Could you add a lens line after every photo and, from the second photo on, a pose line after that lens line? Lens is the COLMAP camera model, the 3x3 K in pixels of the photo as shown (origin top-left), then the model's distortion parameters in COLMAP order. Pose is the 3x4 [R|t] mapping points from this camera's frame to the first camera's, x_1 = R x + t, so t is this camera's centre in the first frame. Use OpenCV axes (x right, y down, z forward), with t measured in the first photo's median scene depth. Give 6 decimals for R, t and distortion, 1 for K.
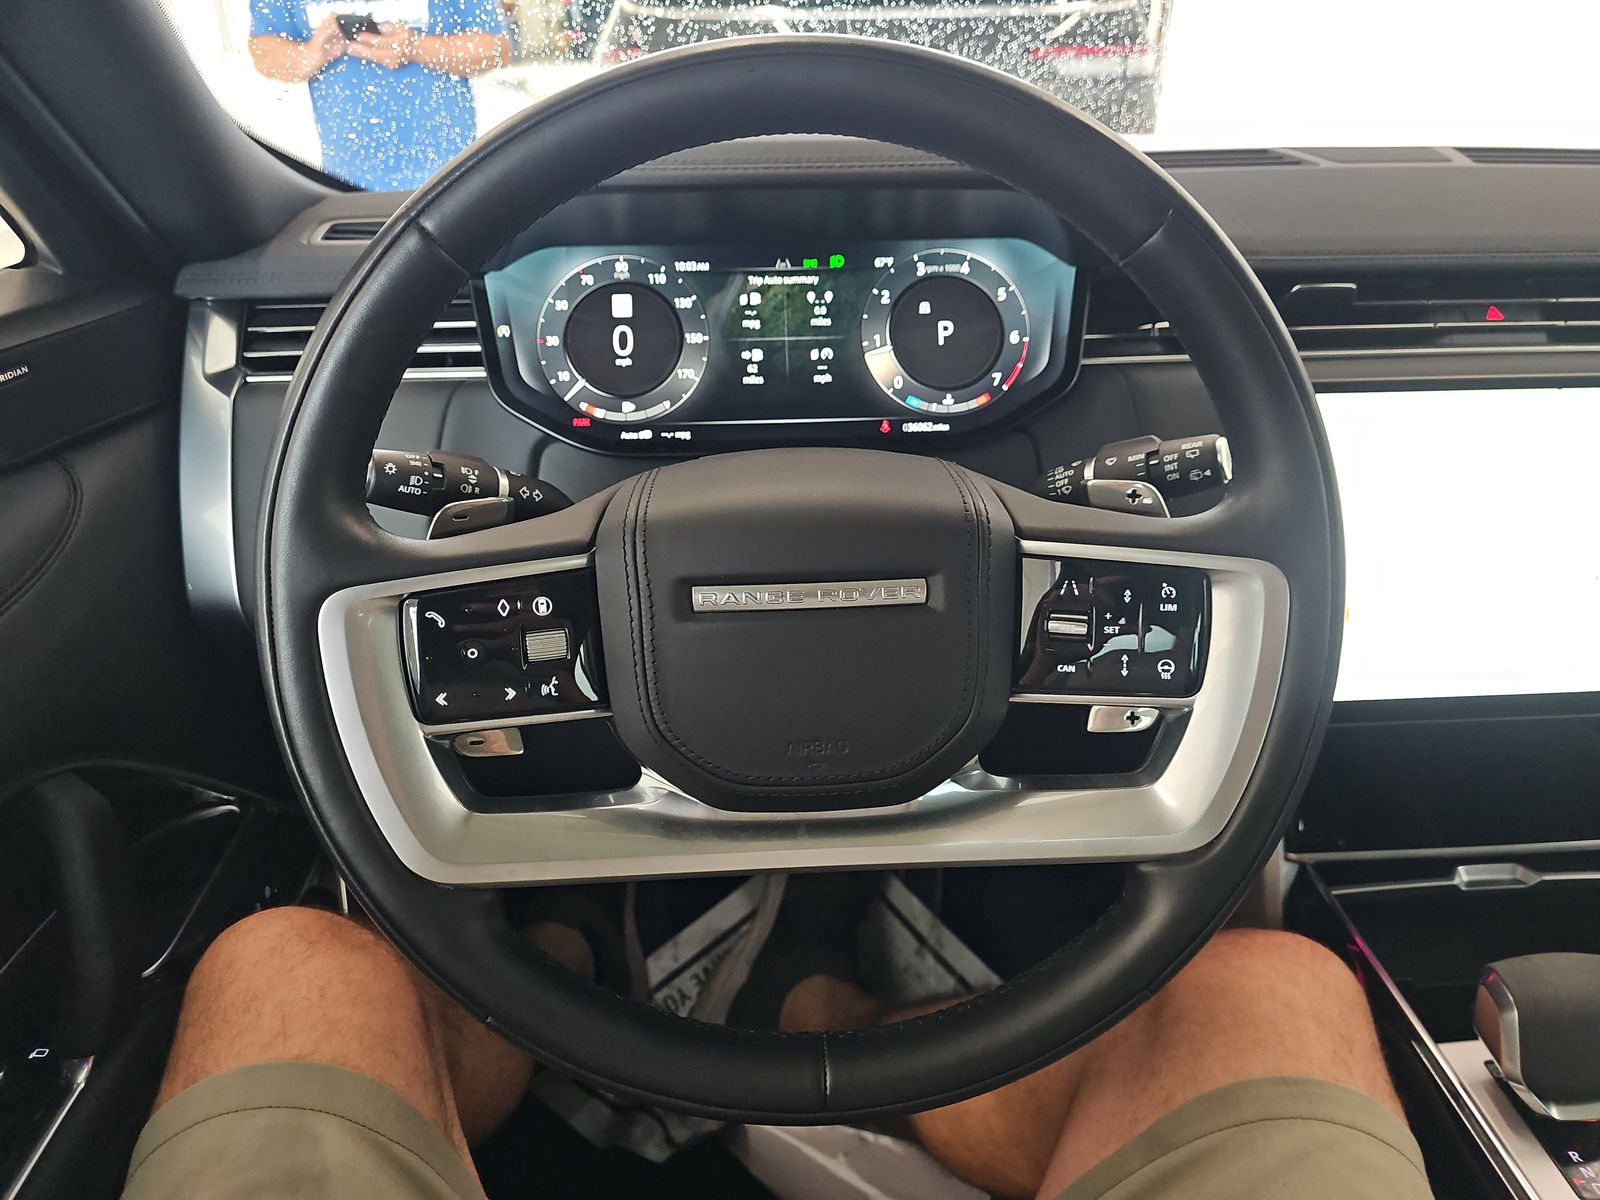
lens RADIAL K [[1073.8, 0, 807.3], [0, 1073.8, 609.3], [0, 0, 1]] dist [0.021724, -0.029193]
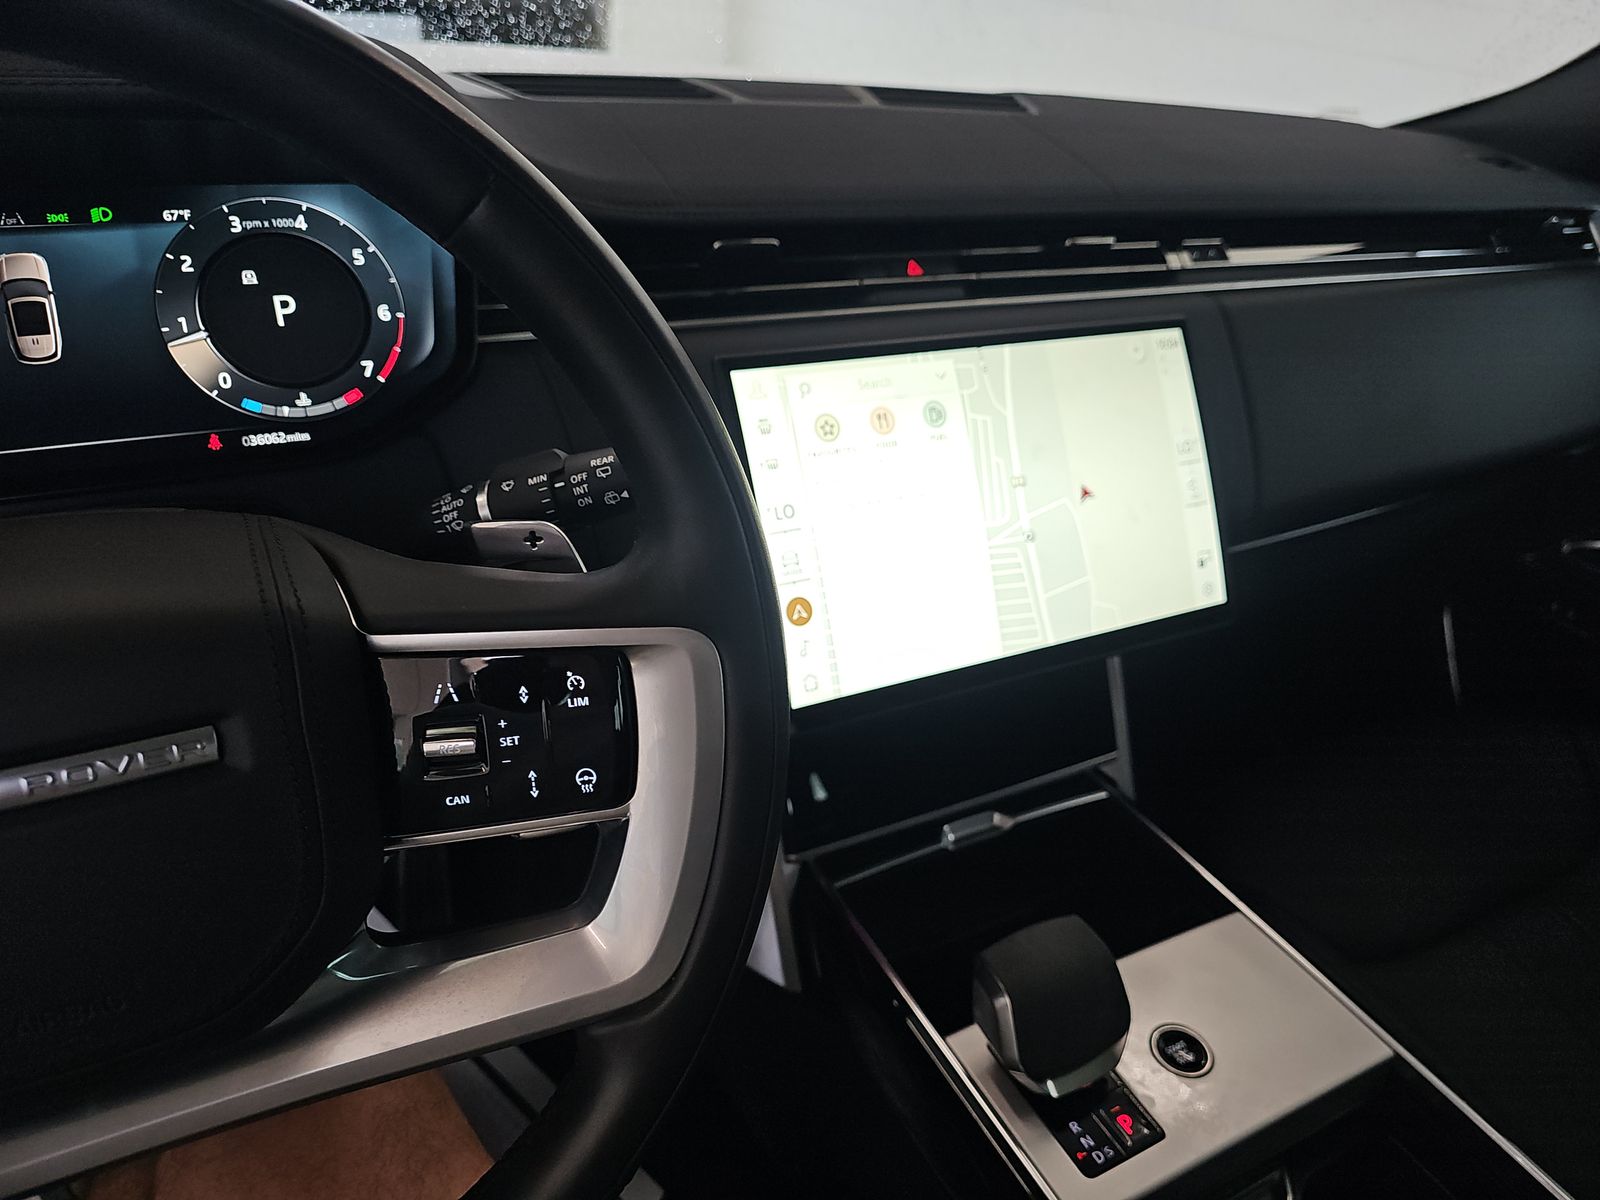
lens RADIAL K [[1089.7, 0, 807.9], [0, 1089.7, 590.2], [0, 0, 1]] dist [0.007983, -0.019011]
pose [[0.901329, -0.139347, 0.410108, 0.118596], [0.117408, 0.989989, 0.078340, -0.081698], [-0.416919, -0.022460, 0.908666, 0.155783]]
